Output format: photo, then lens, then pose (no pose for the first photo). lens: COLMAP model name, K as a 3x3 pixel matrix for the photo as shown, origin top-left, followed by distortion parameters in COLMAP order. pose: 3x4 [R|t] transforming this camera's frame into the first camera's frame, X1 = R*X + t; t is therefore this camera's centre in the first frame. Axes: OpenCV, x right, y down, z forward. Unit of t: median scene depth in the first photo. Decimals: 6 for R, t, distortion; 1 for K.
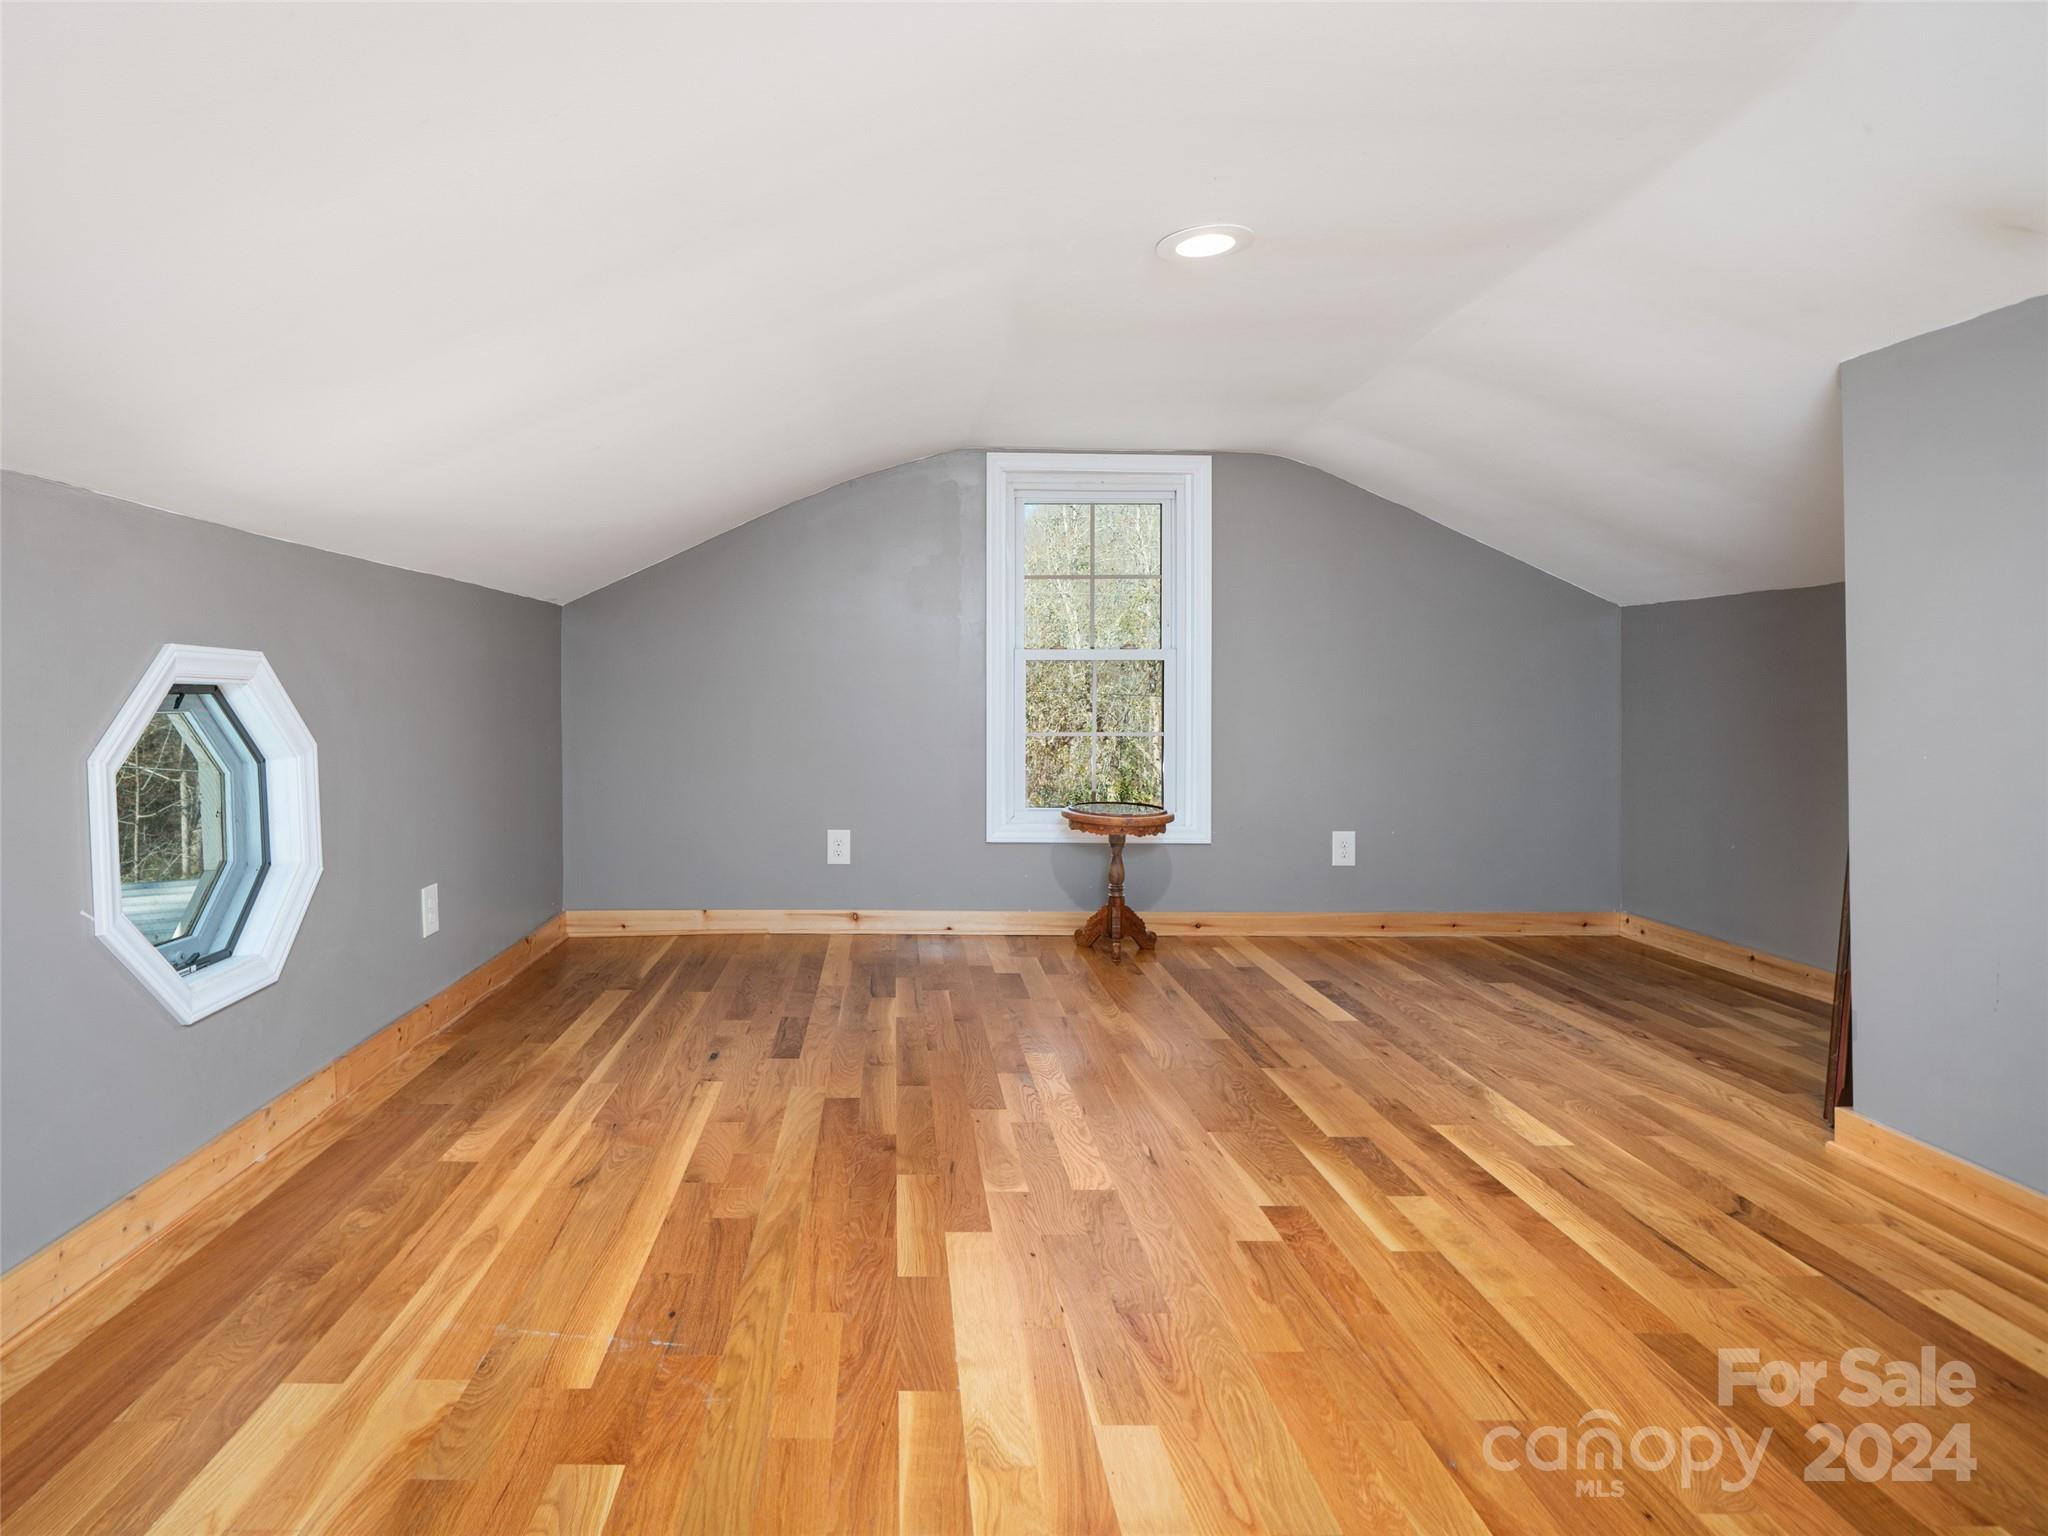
lens RADIAL K [[898.2, 0, 1025.1], [0, 898.2, 759.3], [0, 0, 1]] dist [0.001037, 0.000083]
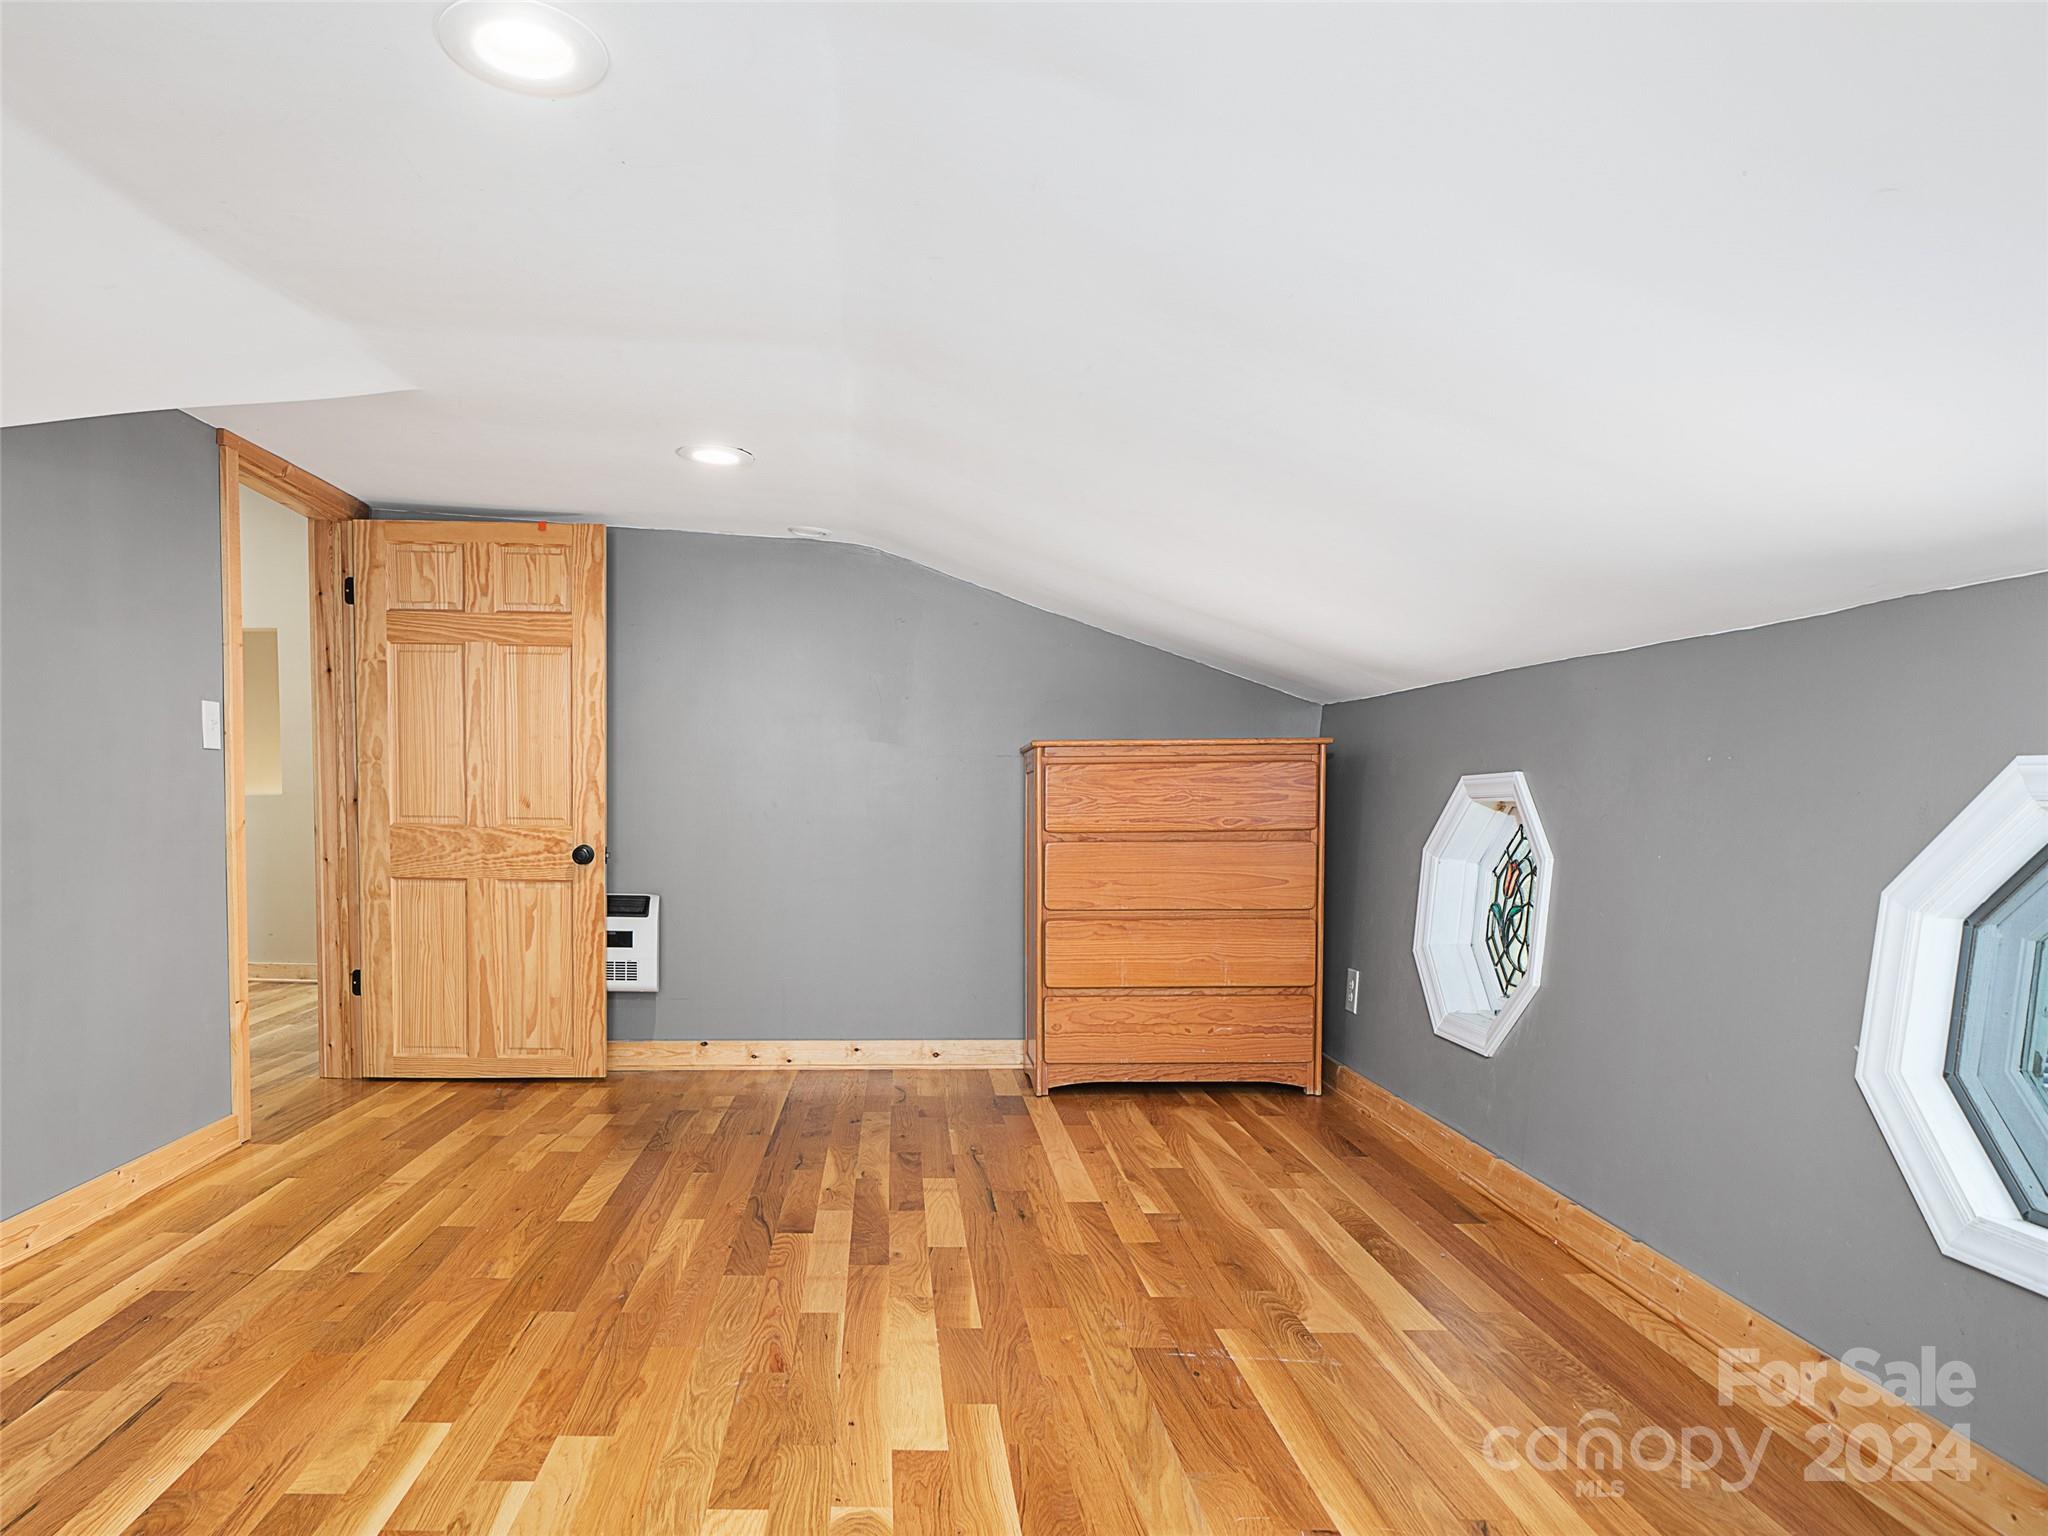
lens RADIAL K [[1081.6, 0, 1022.7], [0, 1081.6, 775.6], [0, 0, 1]] dist [-0.000251, -0.000233]
pose [[-0.999858, -0.002750, 0.016621, -0.190689], [-0.002231, 0.999512, 0.031159, -0.145646], [-0.016699, 0.031118, -0.999376, 2.184868]]
